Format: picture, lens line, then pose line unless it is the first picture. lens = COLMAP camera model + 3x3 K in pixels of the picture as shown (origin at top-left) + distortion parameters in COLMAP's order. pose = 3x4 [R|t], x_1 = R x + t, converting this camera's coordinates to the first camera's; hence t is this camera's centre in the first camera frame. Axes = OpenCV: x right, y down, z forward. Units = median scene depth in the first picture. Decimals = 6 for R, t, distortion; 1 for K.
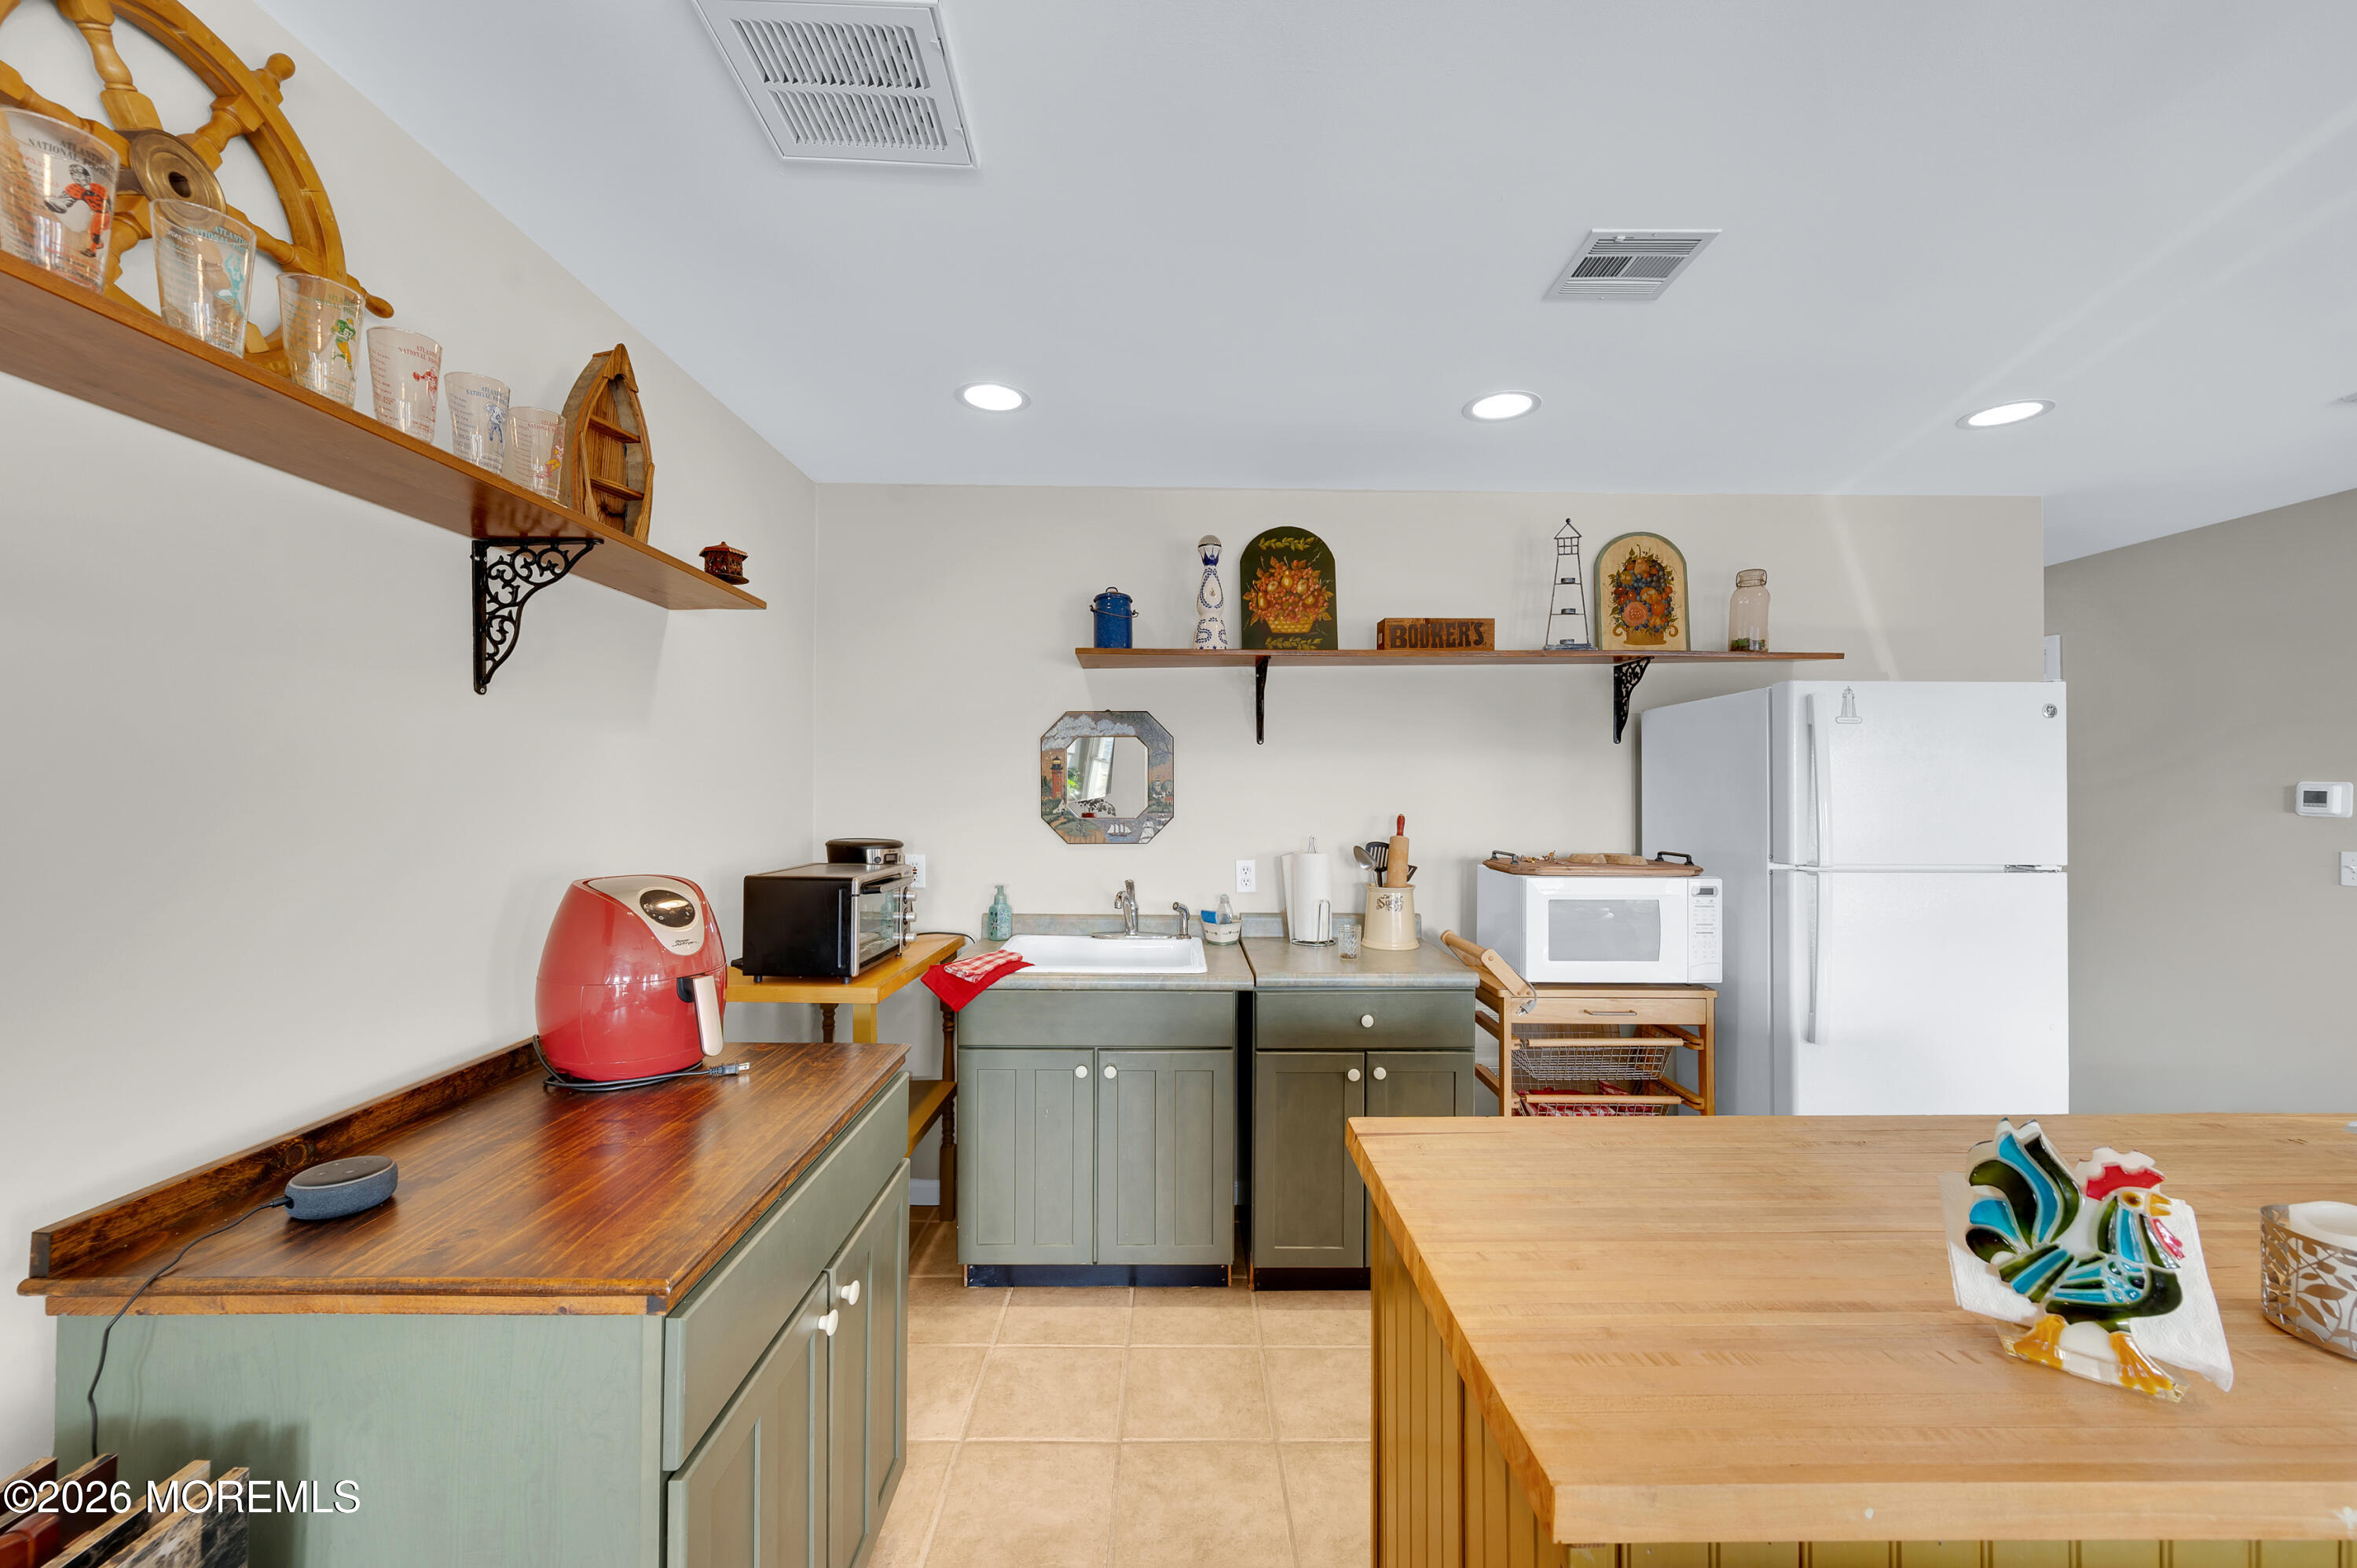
lens RADIAL K [[930.5, 0, 1178.2], [0, 930.5, 778.7], [0, 0, 1]] dist [0.011889, -0.003330]
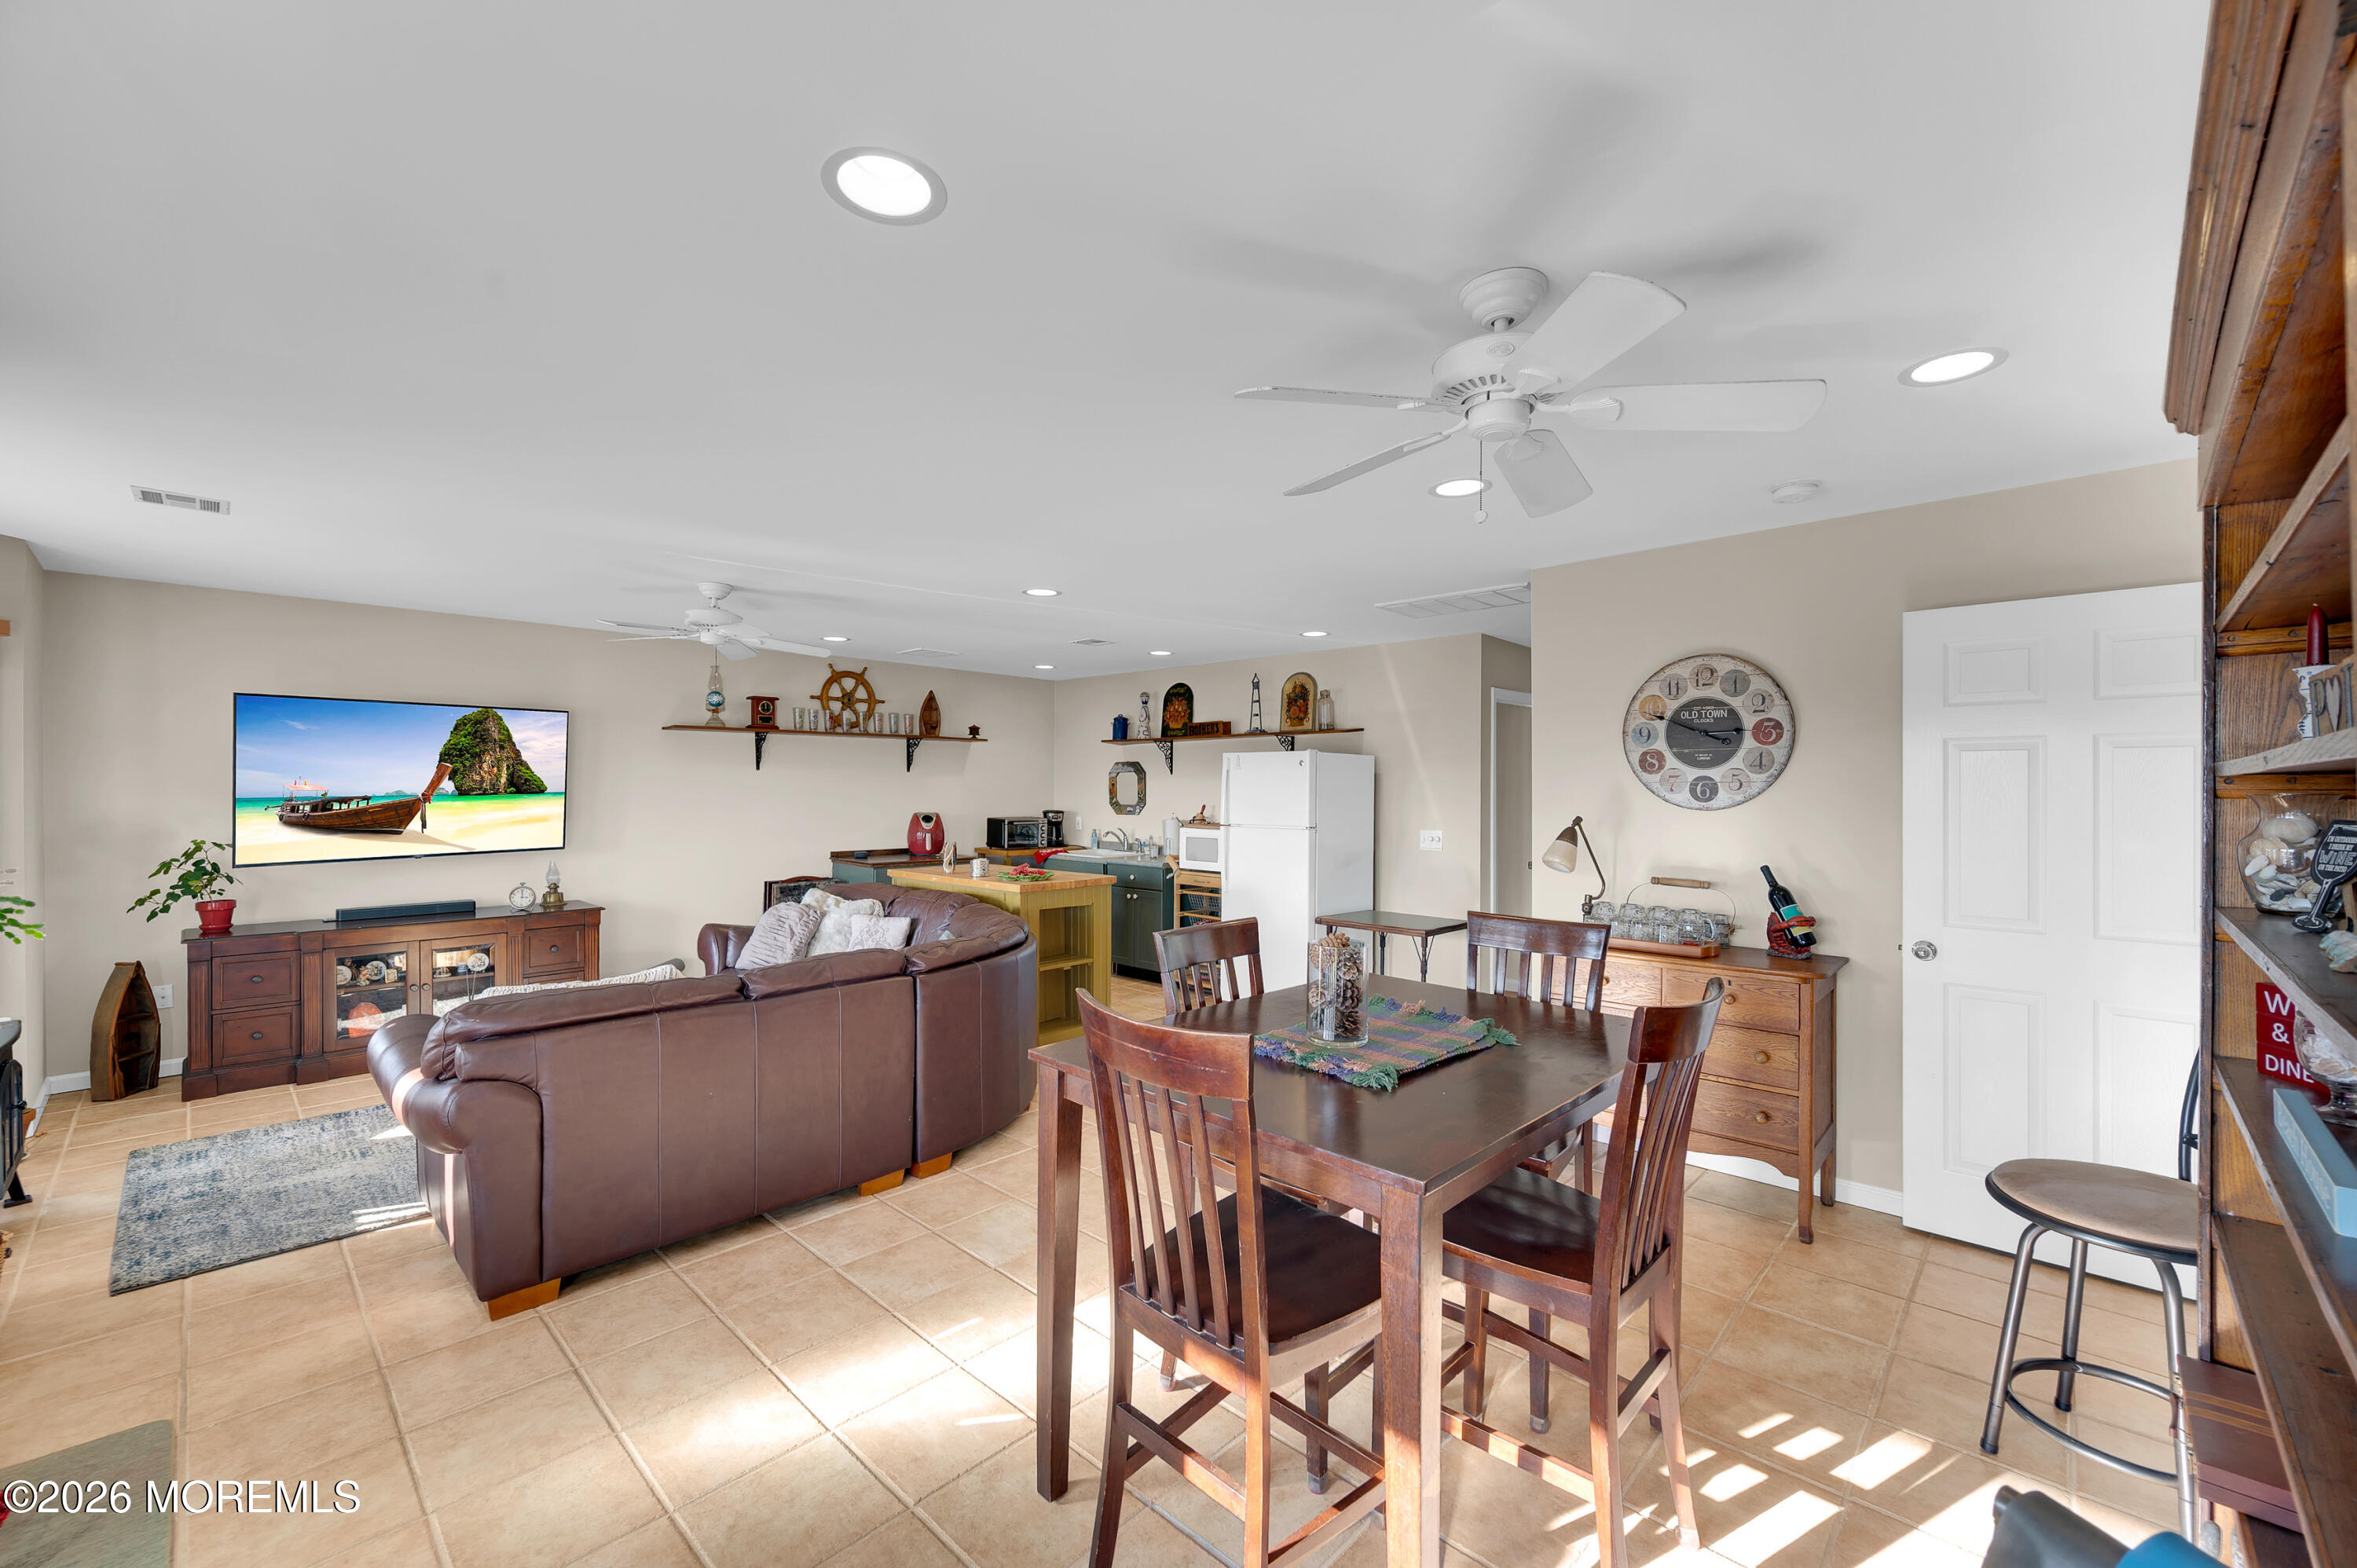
lens RADIAL K [[930.5, 0, 1163.2], [0, 930.5, 795.2], [0, 0, 1]] dist [0.011889, -0.003330]
pose [[0.708126, 0.007038, -0.706051, 1.822782], [0.003127, 0.999909, 0.013103, -0.016923], [0.706079, -0.011486, 0.708040, -0.739330]]
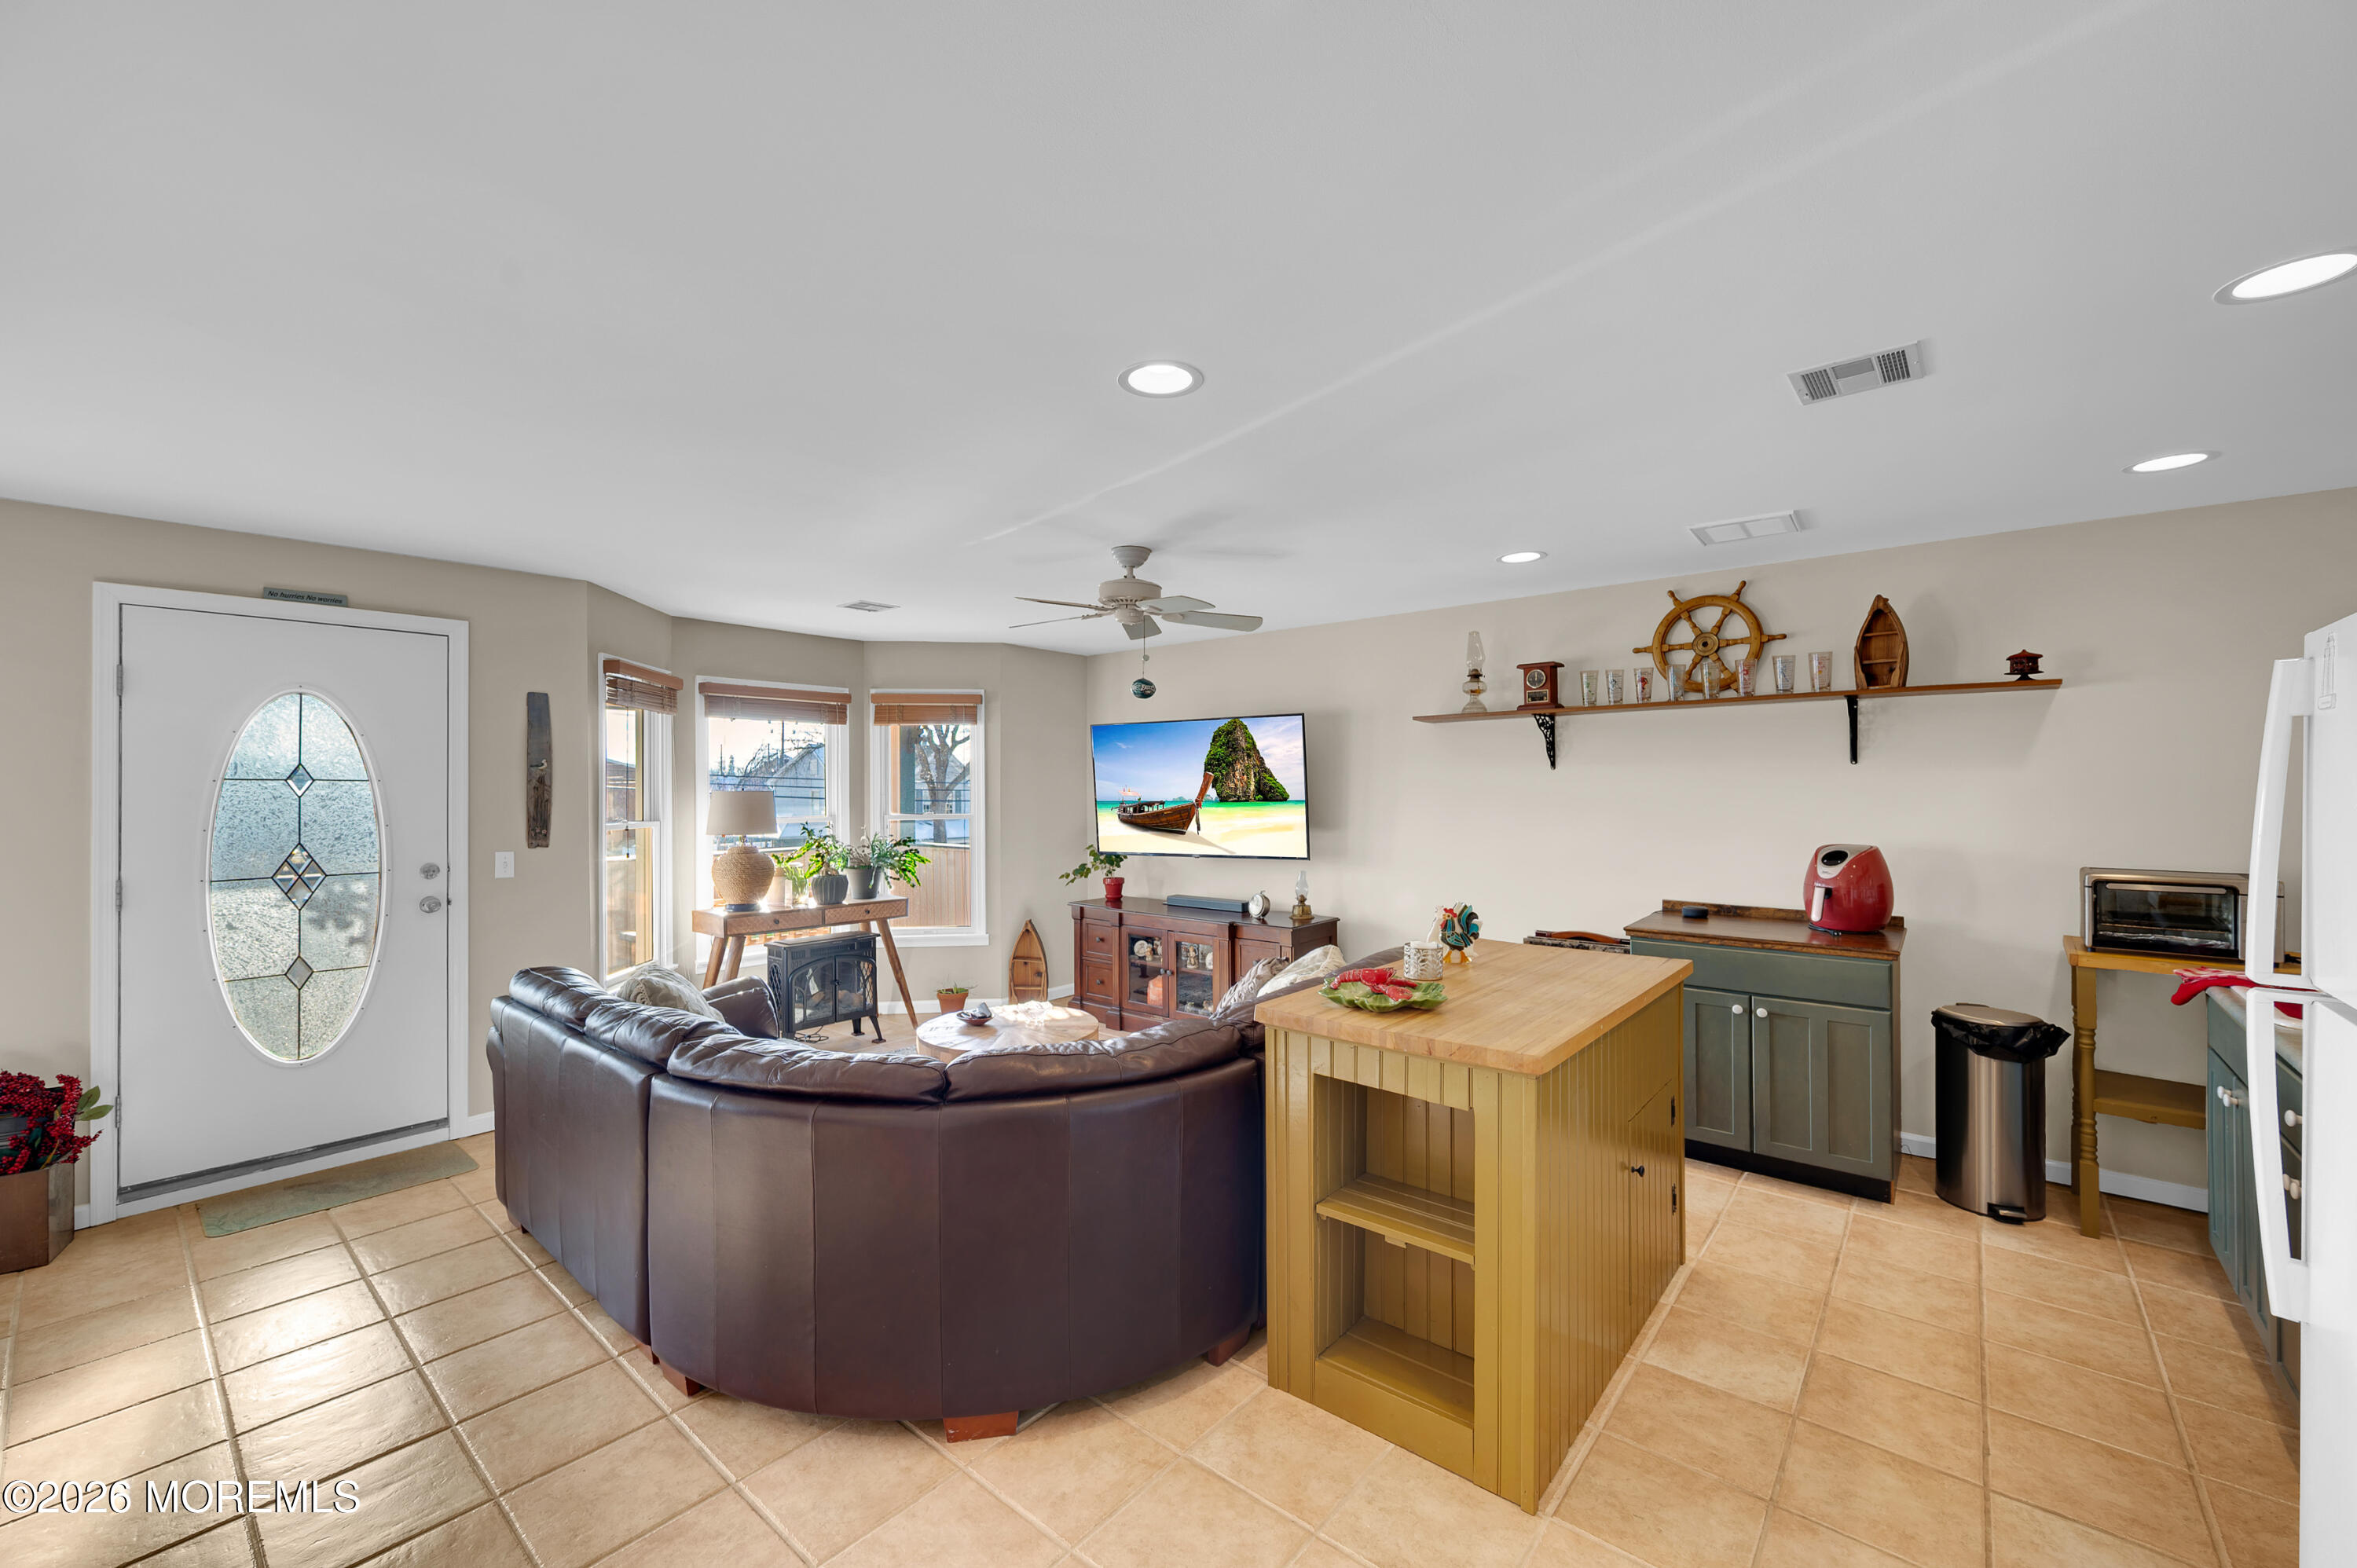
lens RADIAL K [[930.5, 0, 1198.5], [0, 930.5, 776.9], [0, 0, 1]] dist [0.011889, -0.003330]
pose [[-0.649444, -0.002784, -0.760404, 1.140334], [0.010401, 0.999867, -0.012544, -0.024084], [0.760338, -0.016056, -0.649329, 0.678407]]
